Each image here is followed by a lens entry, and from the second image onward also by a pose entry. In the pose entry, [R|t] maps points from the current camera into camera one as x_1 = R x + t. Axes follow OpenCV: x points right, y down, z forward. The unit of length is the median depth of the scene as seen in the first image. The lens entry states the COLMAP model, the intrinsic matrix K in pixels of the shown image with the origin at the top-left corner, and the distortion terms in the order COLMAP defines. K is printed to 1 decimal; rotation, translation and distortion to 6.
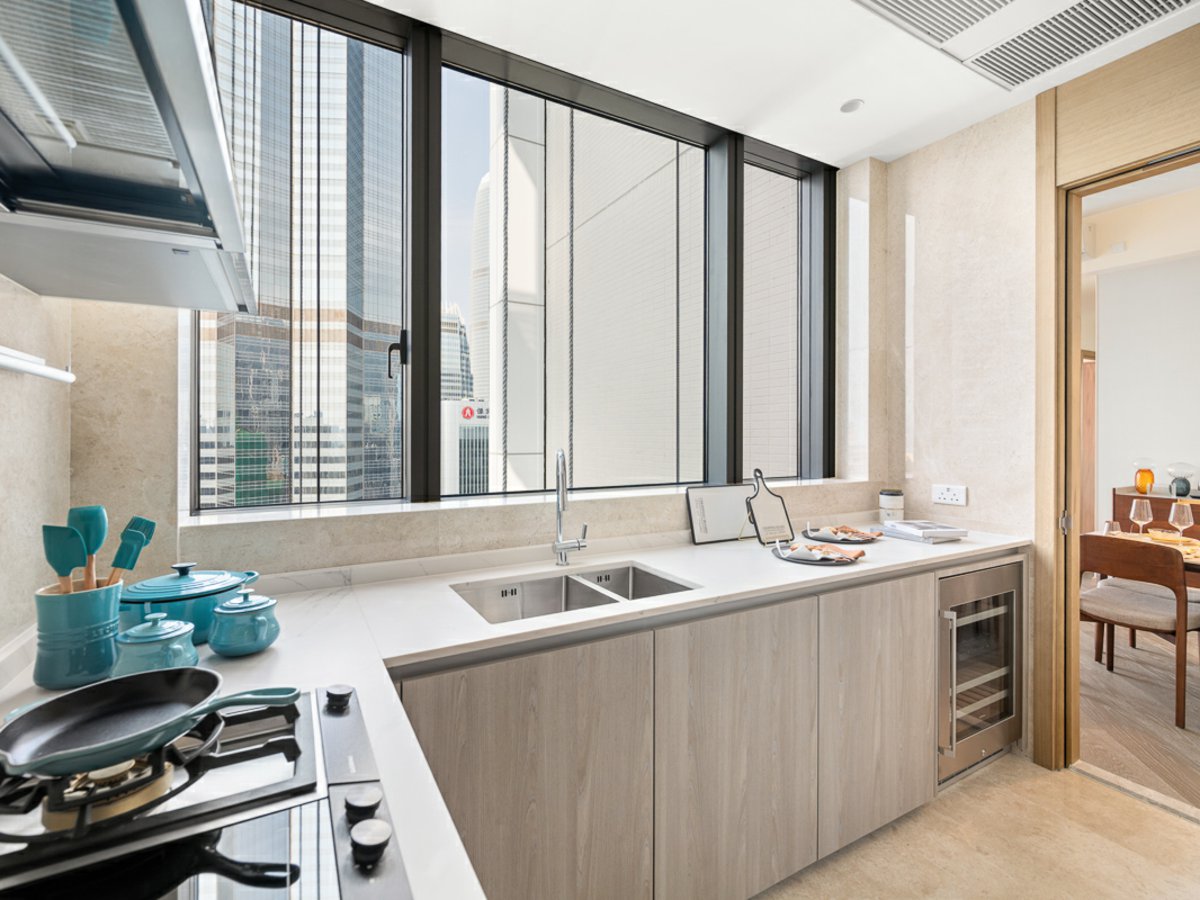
lens RADIAL K [[537.3, 0, 576.8], [0, 537.3, 435.4], [0, 0, 1]] dist [-0.000956, 0.000024]
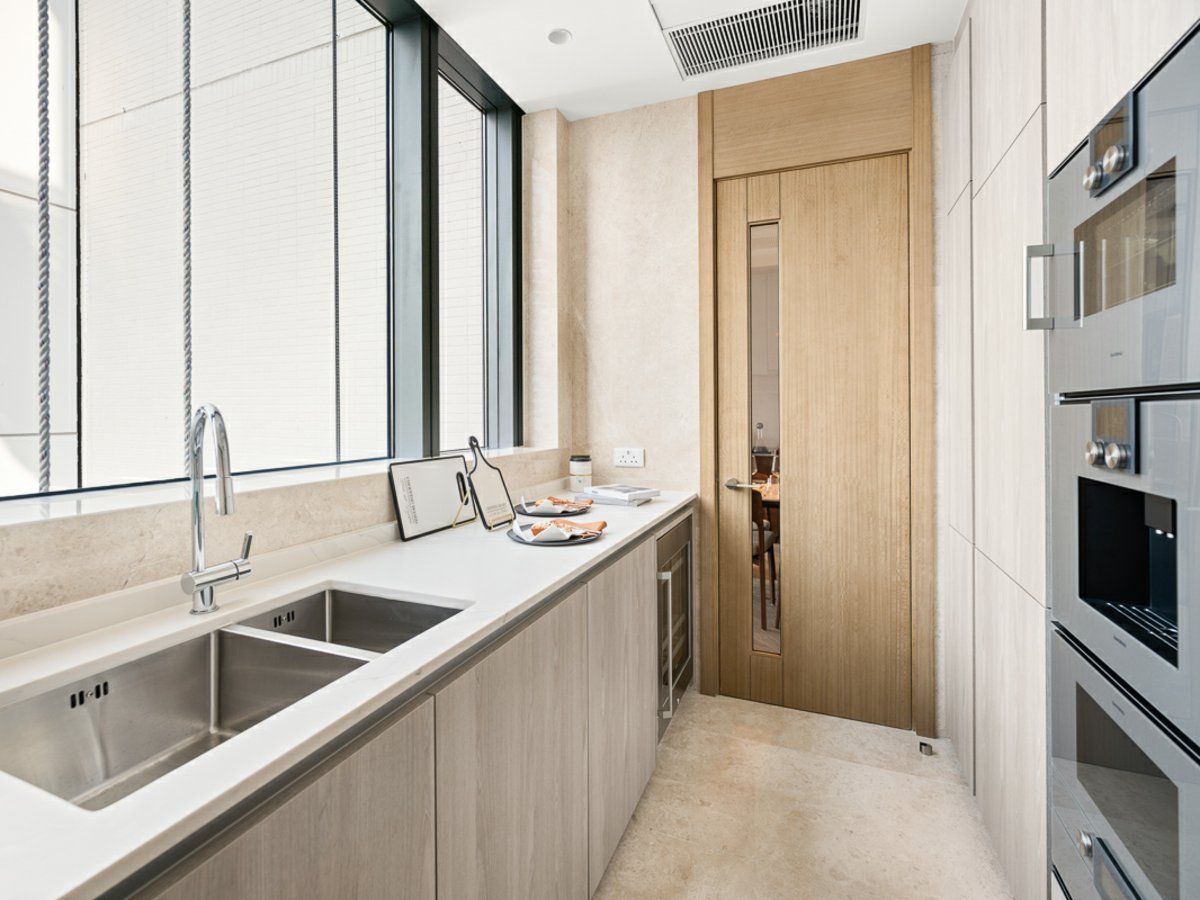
lens RADIAL K [[561.0, 0, 564.7], [0, 561.0, 416.3], [0, 0, 1]] dist [-0.003660, 0.001105]
pose [[0.777239, -0.002833, 0.629199, -0.089300], [0.000257, 0.999991, 0.004186, 0.030298], [-0.629206, -0.003092, 0.777233, 0.269577]]
